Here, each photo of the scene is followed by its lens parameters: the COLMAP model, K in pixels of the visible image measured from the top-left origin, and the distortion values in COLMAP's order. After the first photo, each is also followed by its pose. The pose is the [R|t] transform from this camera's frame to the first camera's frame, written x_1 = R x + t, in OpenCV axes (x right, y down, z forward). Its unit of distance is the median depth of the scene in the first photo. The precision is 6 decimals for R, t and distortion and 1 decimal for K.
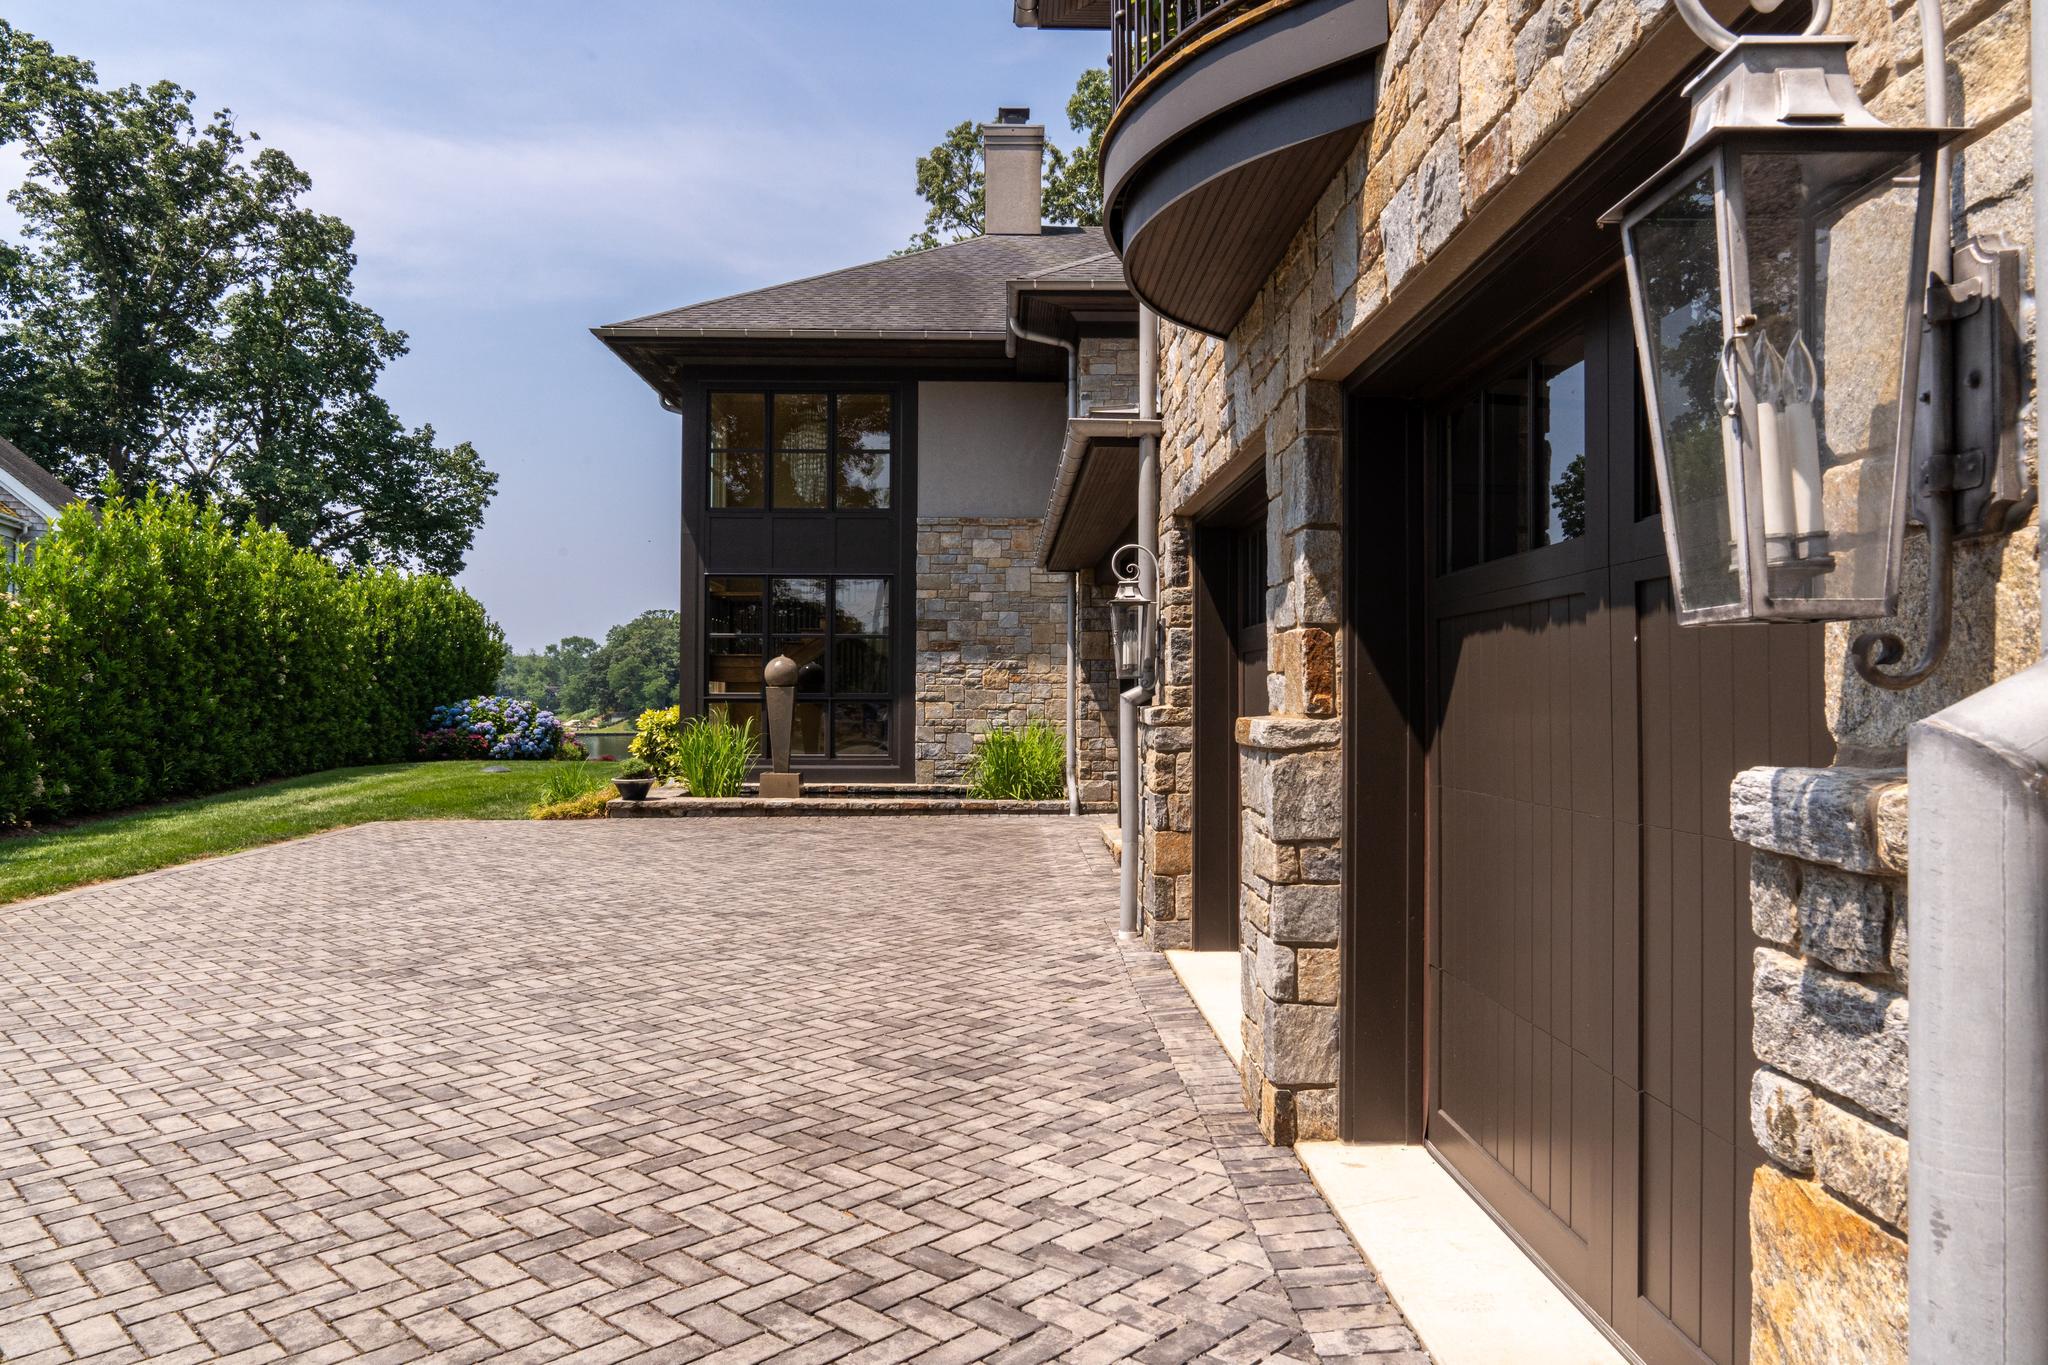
lens RADIAL K [[1452.5, 0, 1010.9], [0, 1452.5, 684.1], [0, 0, 1]] dist [-0.012769, -0.000366]
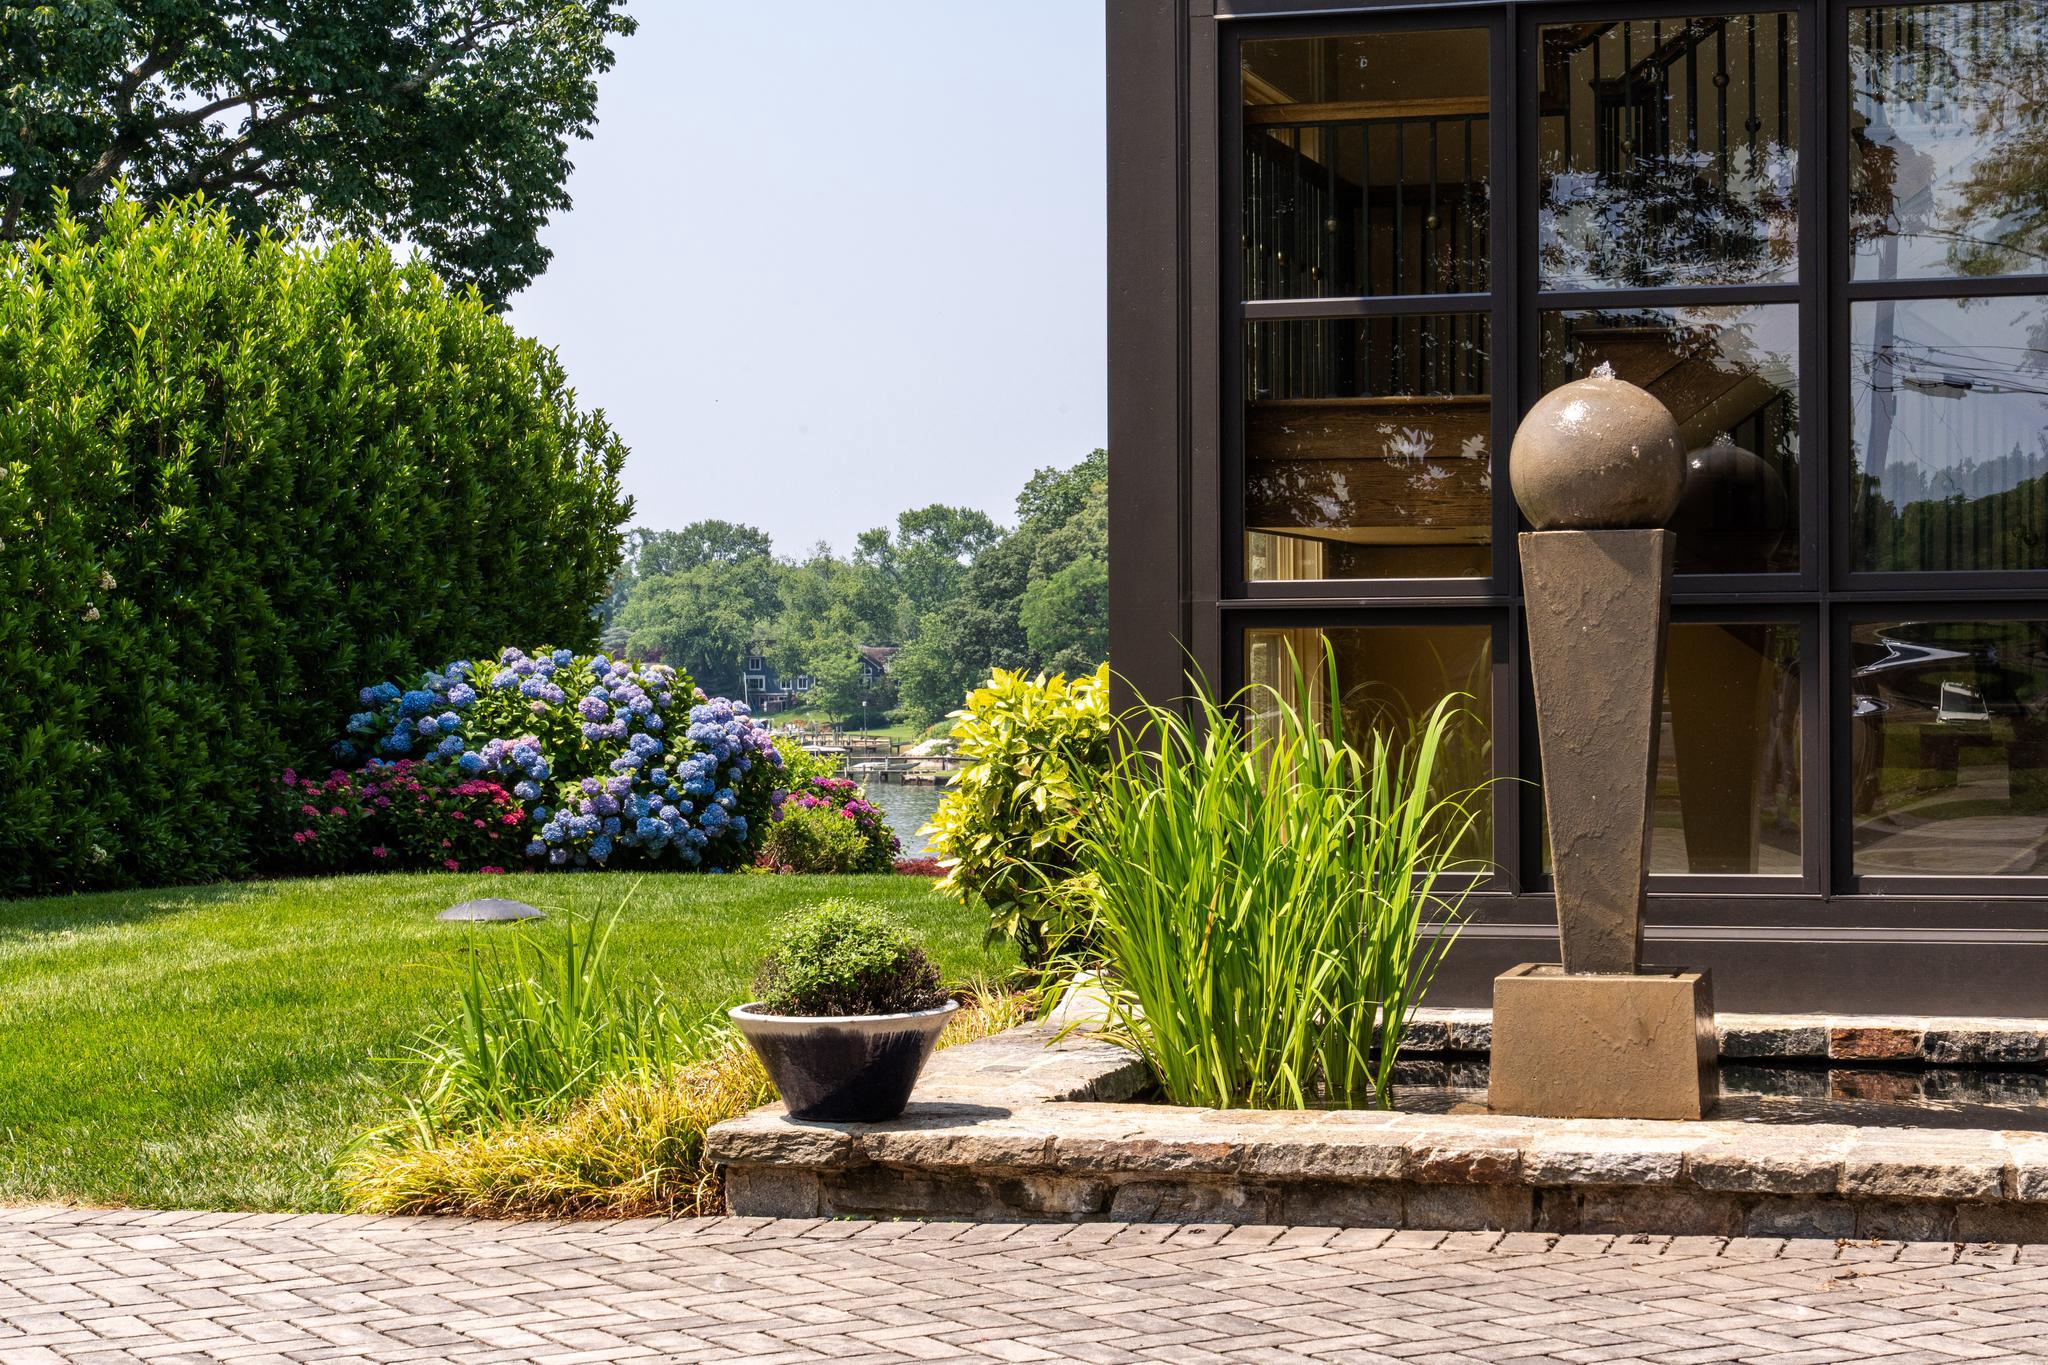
lens RADIAL K [[4191.7, 0, 1021.9], [0, 4191.7, 682.6], [0, 0, 1]] dist [-0.029774, 0.000000]
pose [[0.962905, -0.008962, -0.269691, -0.042521], [0.012129, 0.999876, 0.010082, 0.008190], [0.269567, -0.012979, 0.962894, 0.229452]]
